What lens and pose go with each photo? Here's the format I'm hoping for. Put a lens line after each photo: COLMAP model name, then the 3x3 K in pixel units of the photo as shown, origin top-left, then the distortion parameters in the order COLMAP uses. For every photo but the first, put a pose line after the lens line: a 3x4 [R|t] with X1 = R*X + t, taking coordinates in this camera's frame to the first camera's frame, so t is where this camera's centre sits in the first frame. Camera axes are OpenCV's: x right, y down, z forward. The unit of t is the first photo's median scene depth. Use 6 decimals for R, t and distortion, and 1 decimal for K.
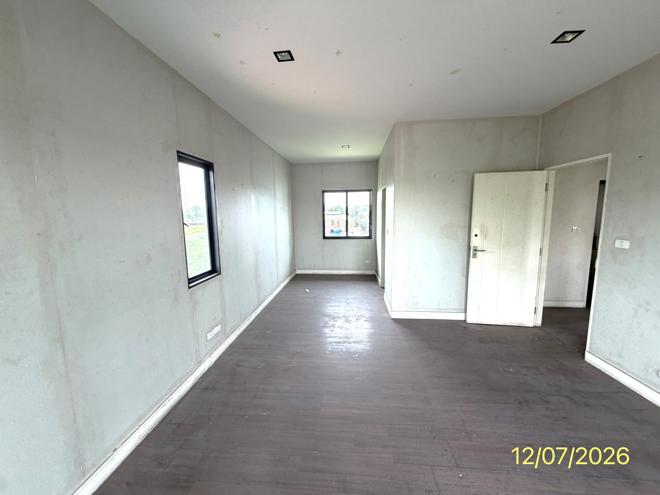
lens RADIAL K [[264.5, 0, 329.4], [0, 264.5, 245.0], [0, 0, 1]] dist [0.002091, -0.000512]
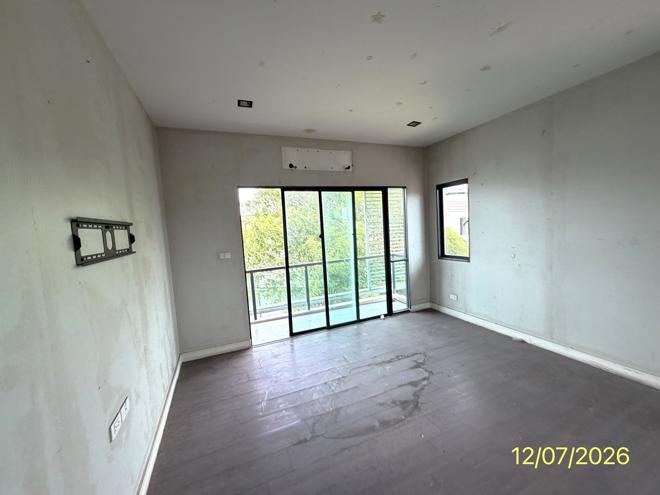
lens RADIAL K [[264.5, 0, 329.1], [0, 264.5, 243.9], [0, 0, 1]] dist [0.002091, -0.000512]
pose [[-0.875526, 0.097748, -0.473180, 0.843292], [0.010783, 0.983031, 0.183120, -0.134423], [0.483051, 0.155224, -0.861723, 1.053695]]
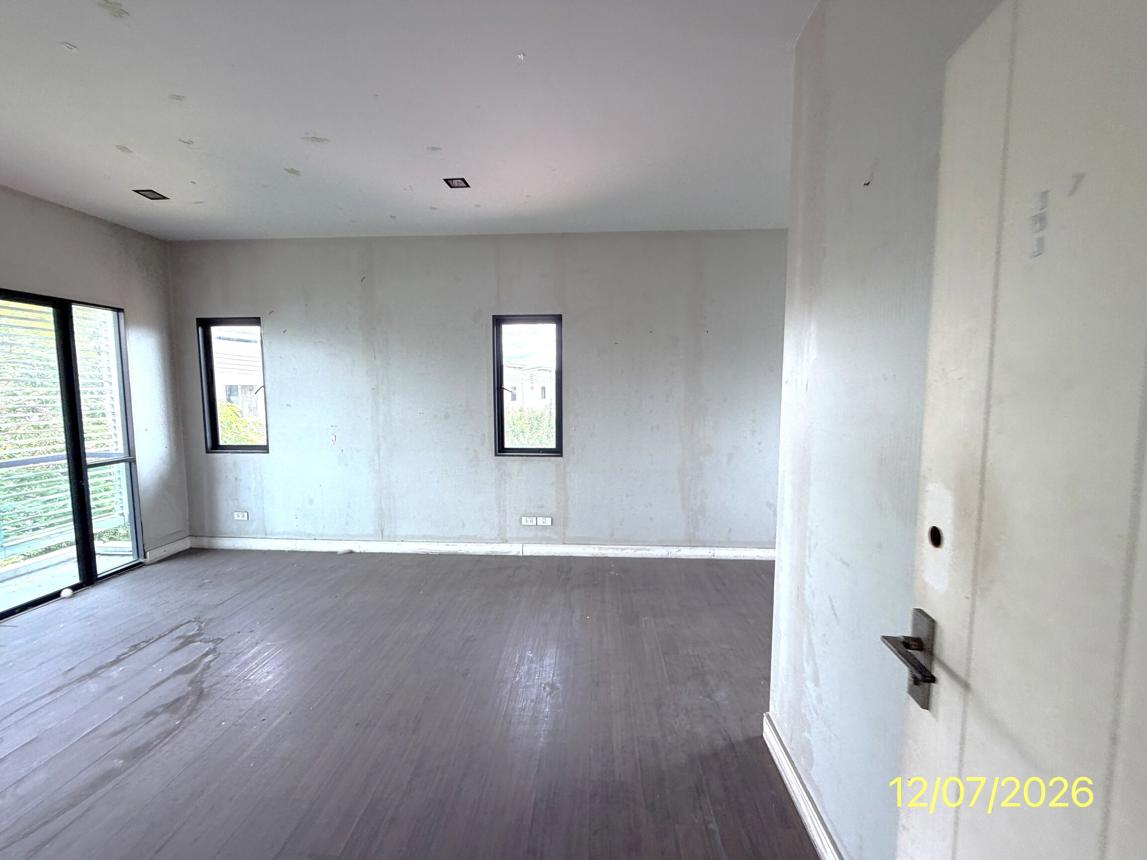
lens RADIAL K [[459.7, 0, 575.1], [0, 459.7, 432.2], [0, 0, 1]] dist [0.002091, -0.000512]
pose [[0.045860, 0.110737, -0.992791, 1.092809], [-0.124070, 0.986773, 0.104334, -0.126423], [0.991213, 0.118391, 0.058993, 1.127039]]
